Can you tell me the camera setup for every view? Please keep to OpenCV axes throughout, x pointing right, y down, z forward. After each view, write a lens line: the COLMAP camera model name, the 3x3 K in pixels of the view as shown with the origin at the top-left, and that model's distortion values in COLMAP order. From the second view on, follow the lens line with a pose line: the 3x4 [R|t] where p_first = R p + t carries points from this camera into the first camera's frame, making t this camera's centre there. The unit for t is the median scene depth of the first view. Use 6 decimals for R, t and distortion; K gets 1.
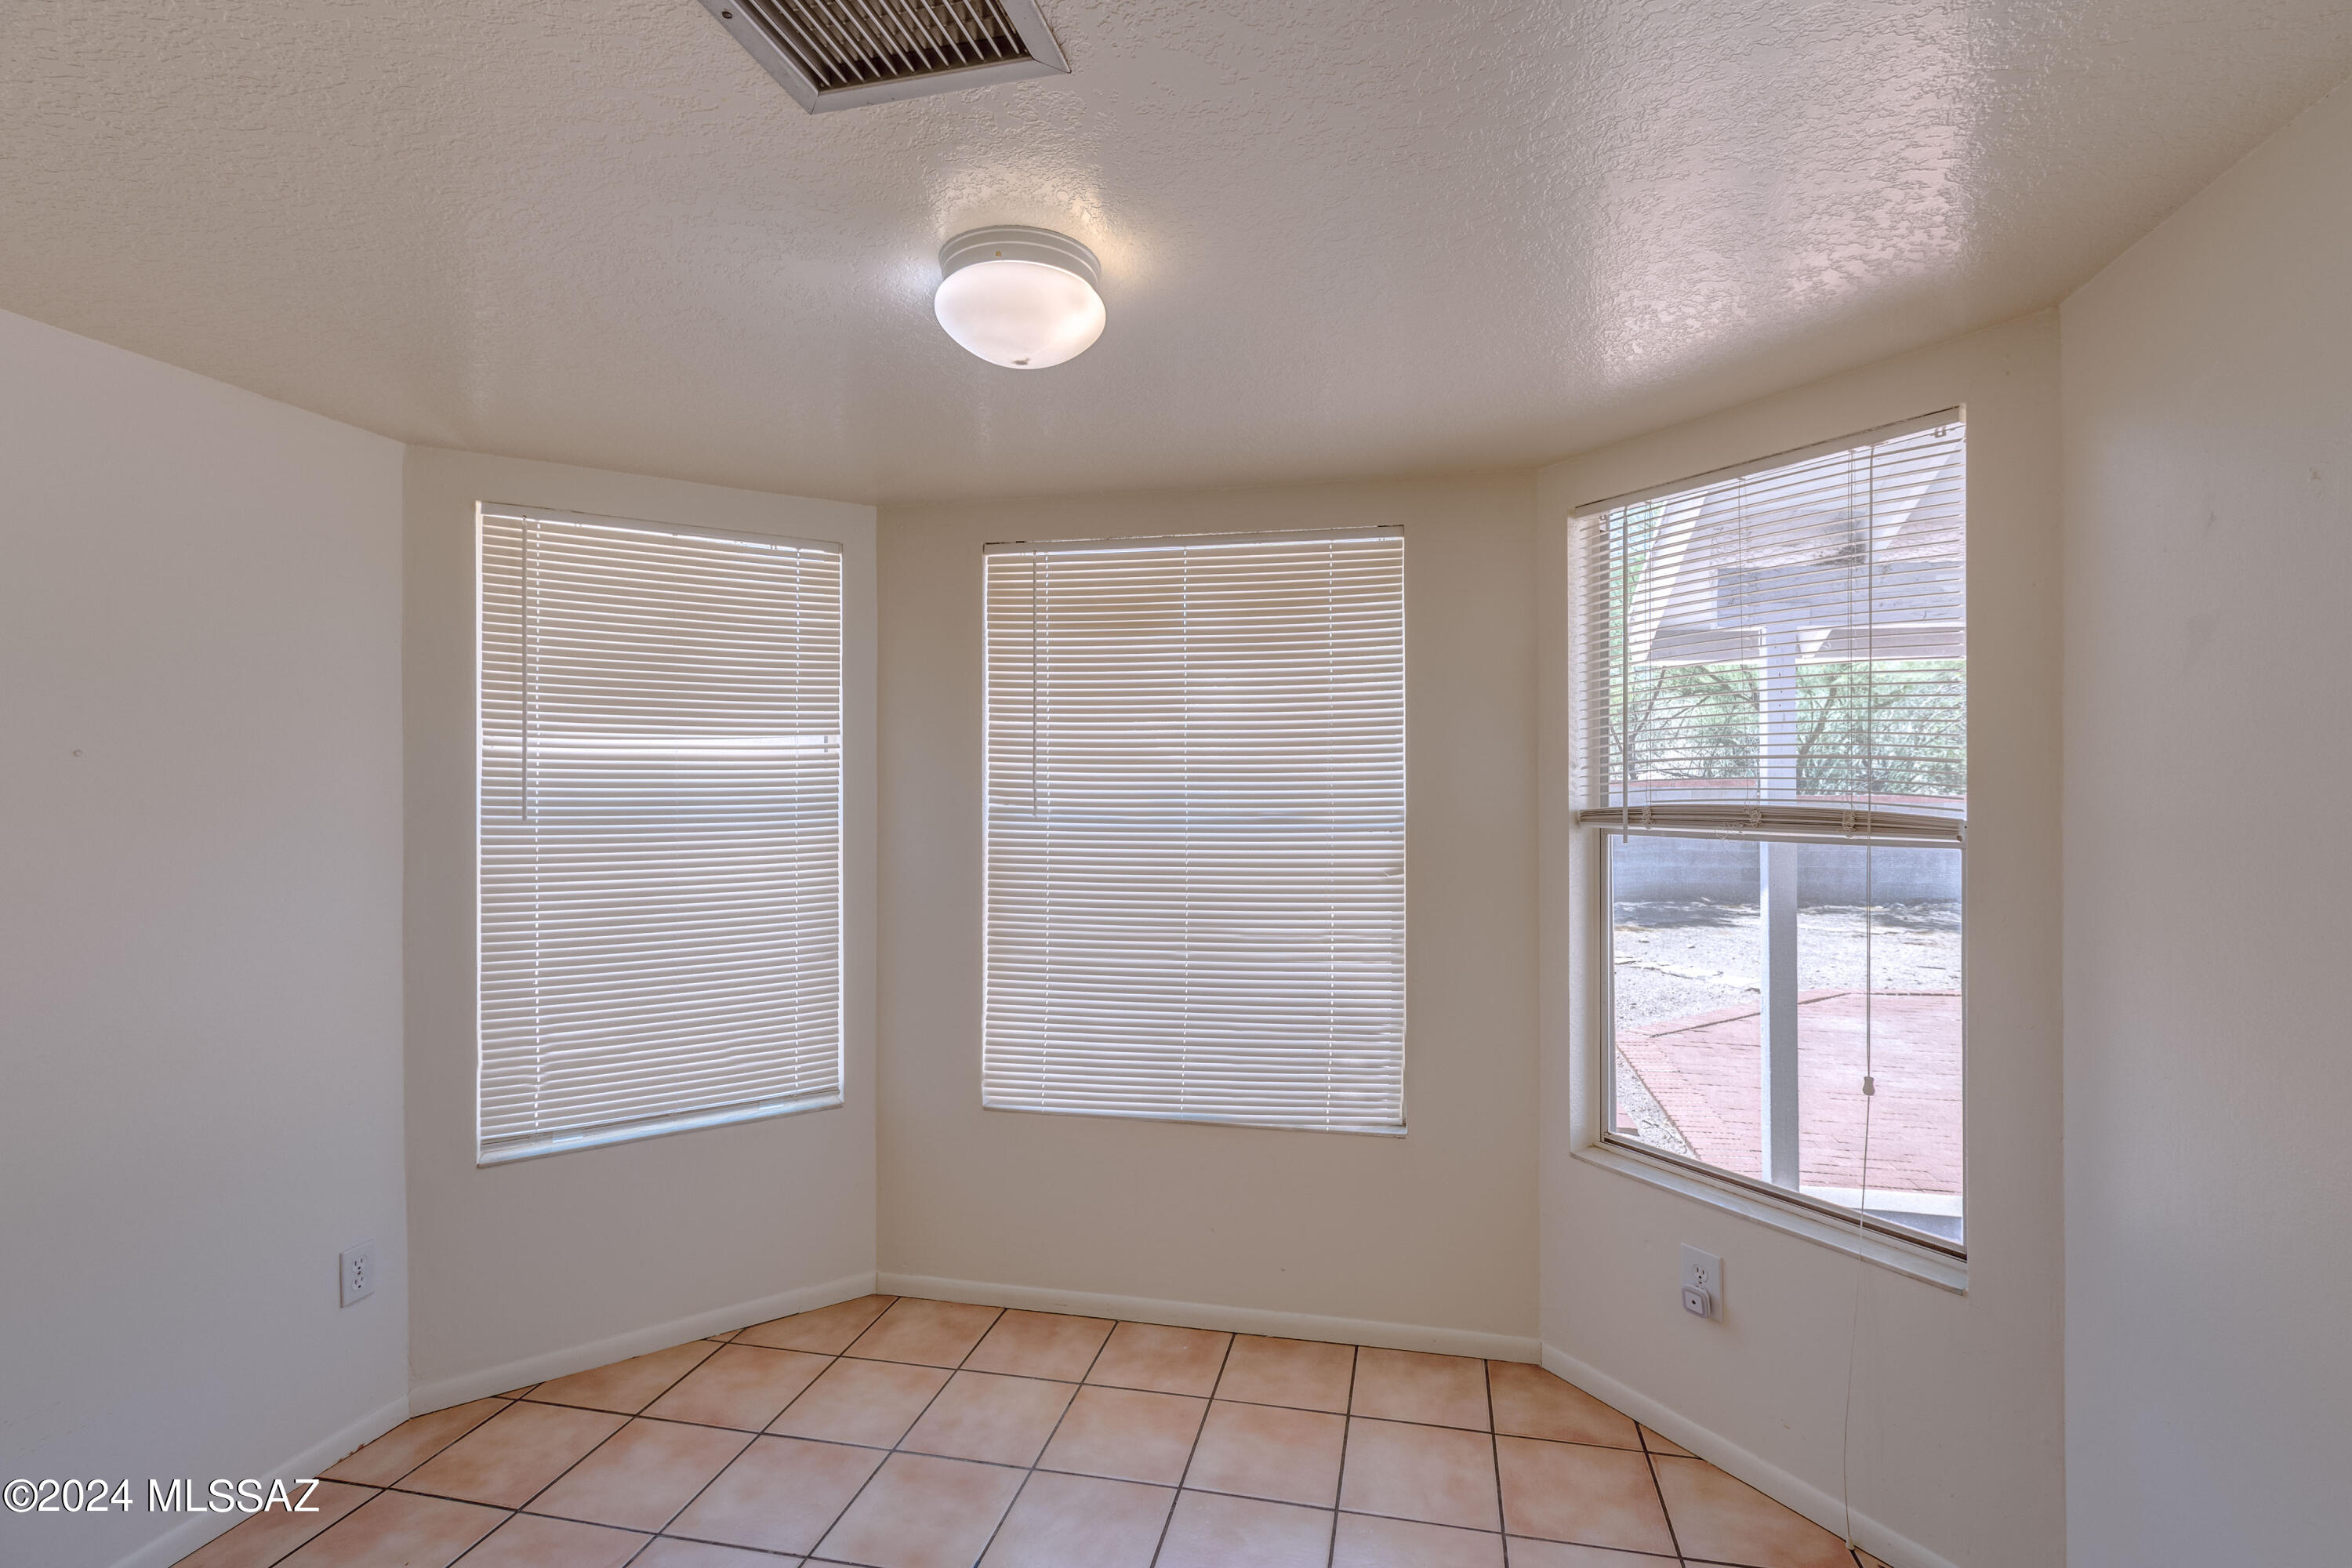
lens RADIAL K [[1058.8, 0, 1172.0], [0, 1058.8, 785.7], [0, 0, 1]] dist [0.005752, -0.002521]
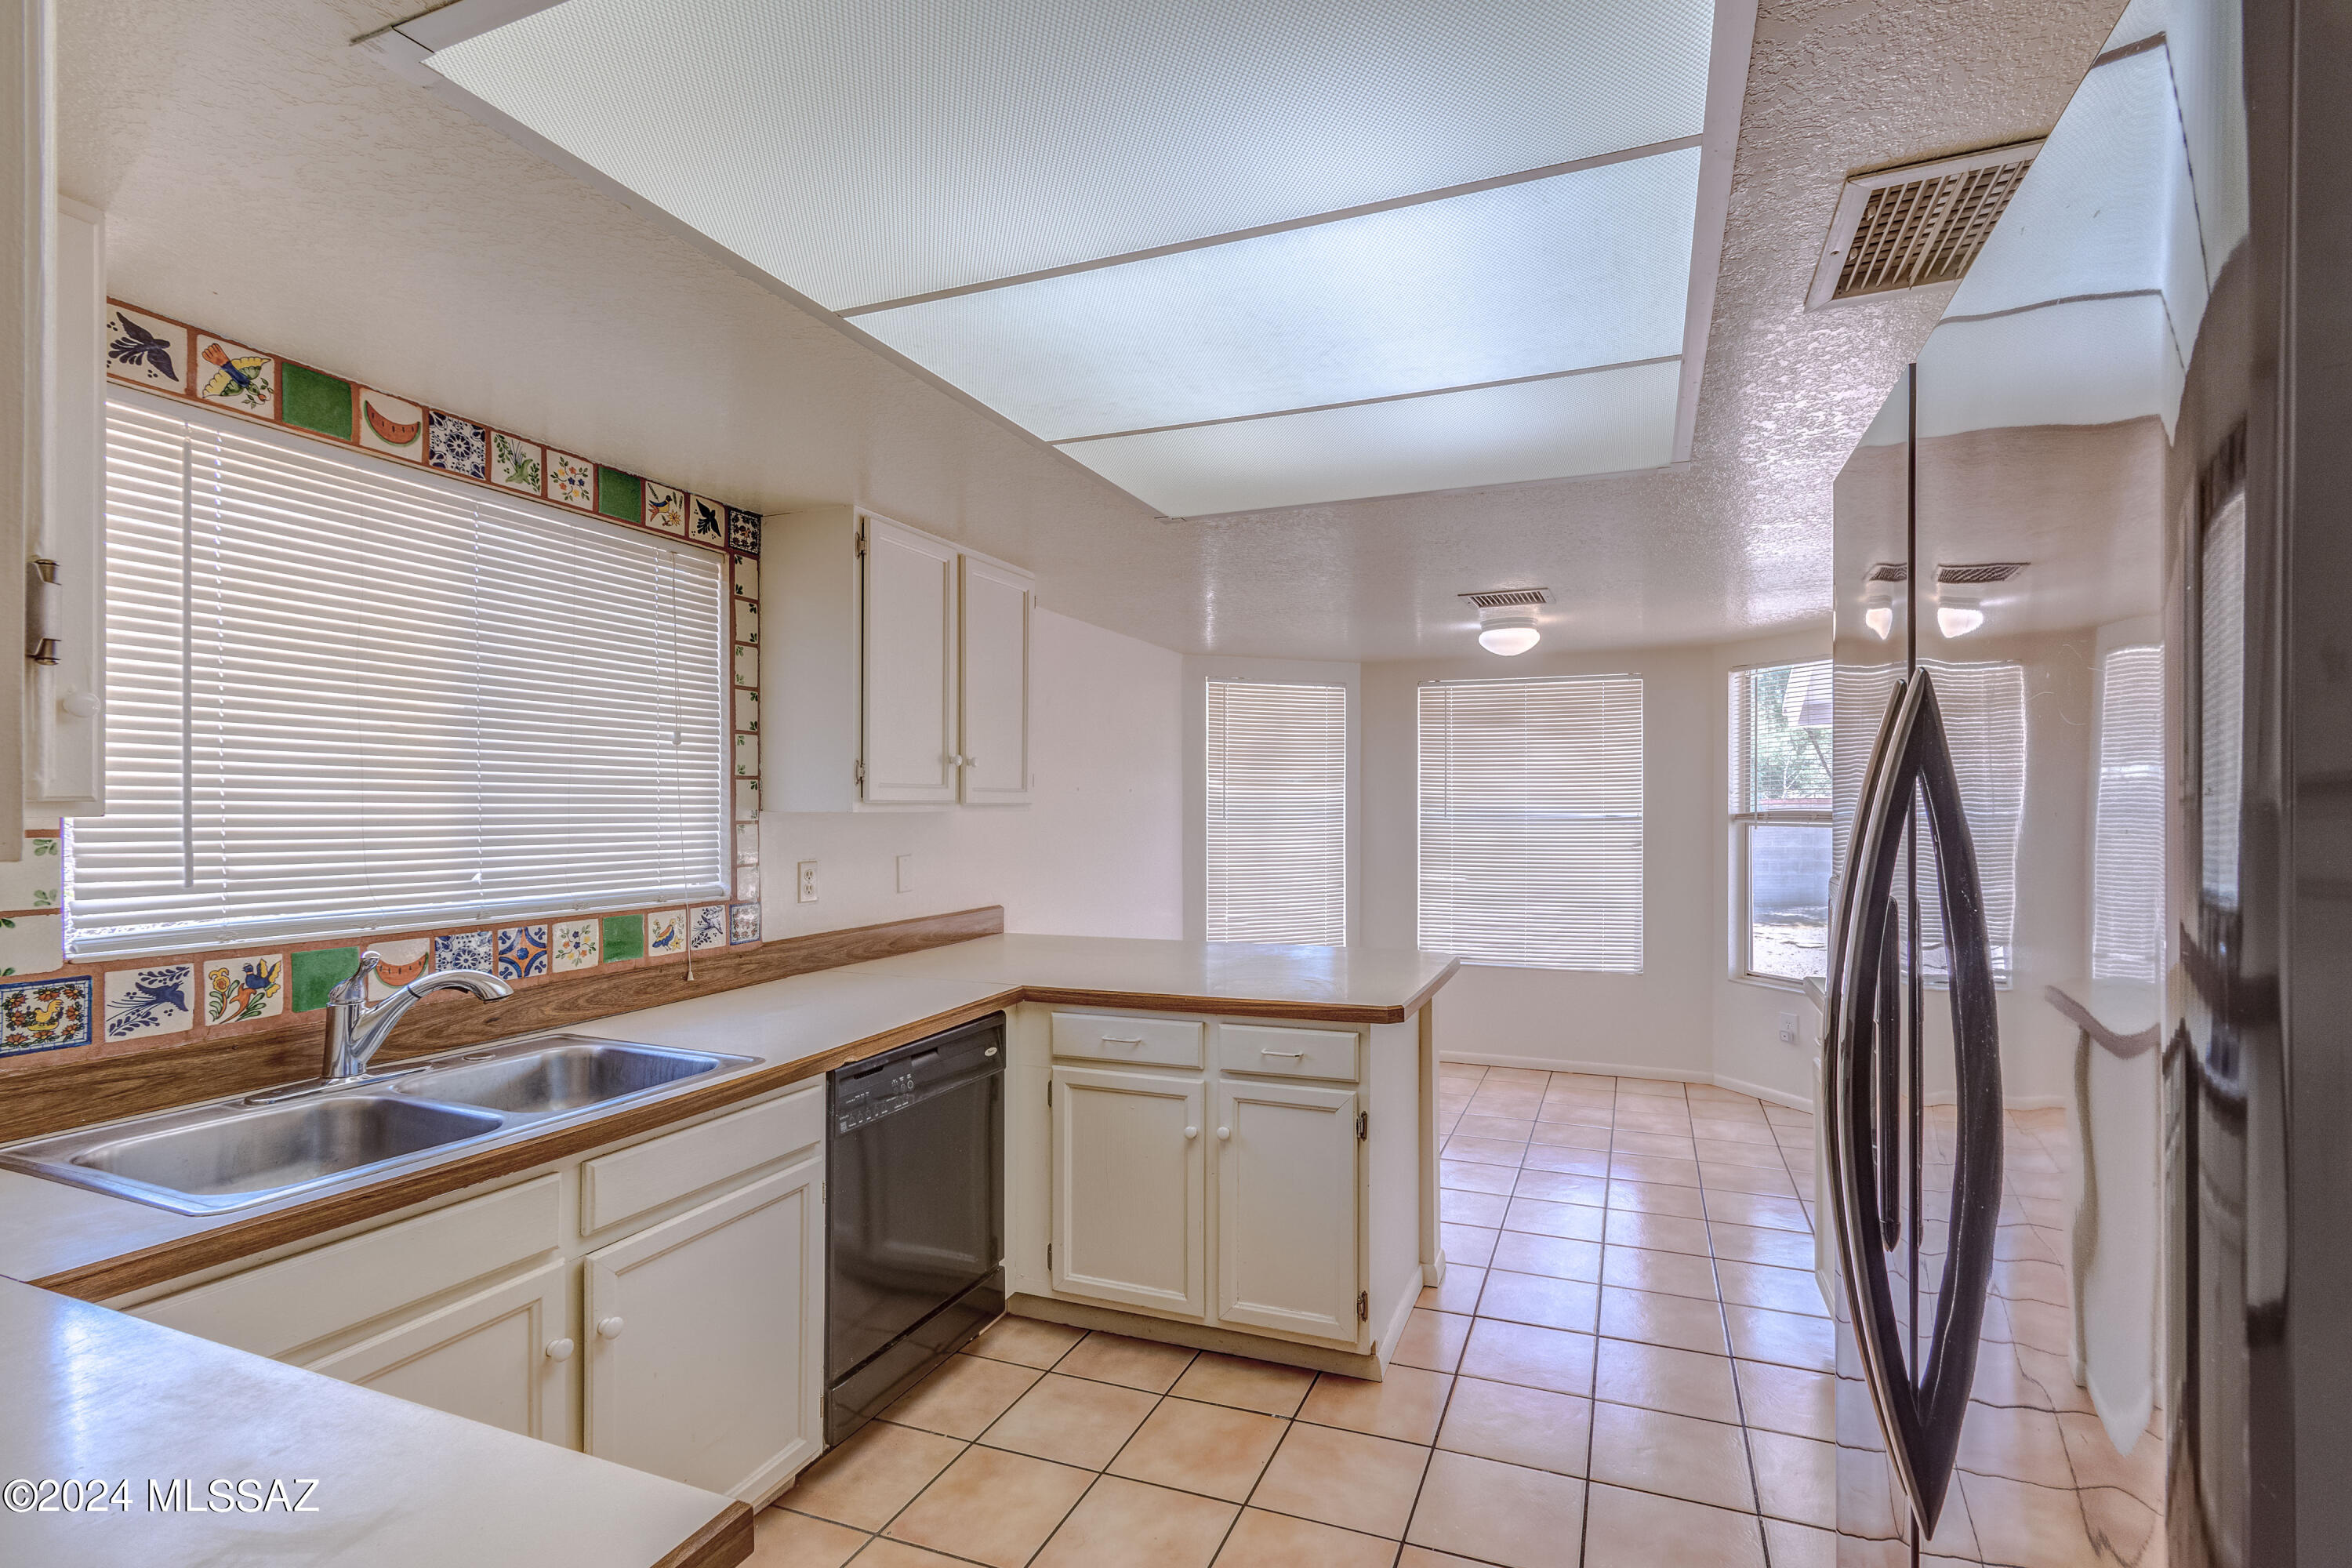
lens RADIAL K [[1058.8, 0, 1137.2], [0, 1058.8, 800.8], [0, 0, 1]] dist [0.005752, -0.002521]
pose [[0.969797, 0.003586, -0.243887, -0.237383], [-0.004298, 0.999988, -0.002384, 0.007040], [0.243876, 0.003360, 0.969801, -1.272364]]
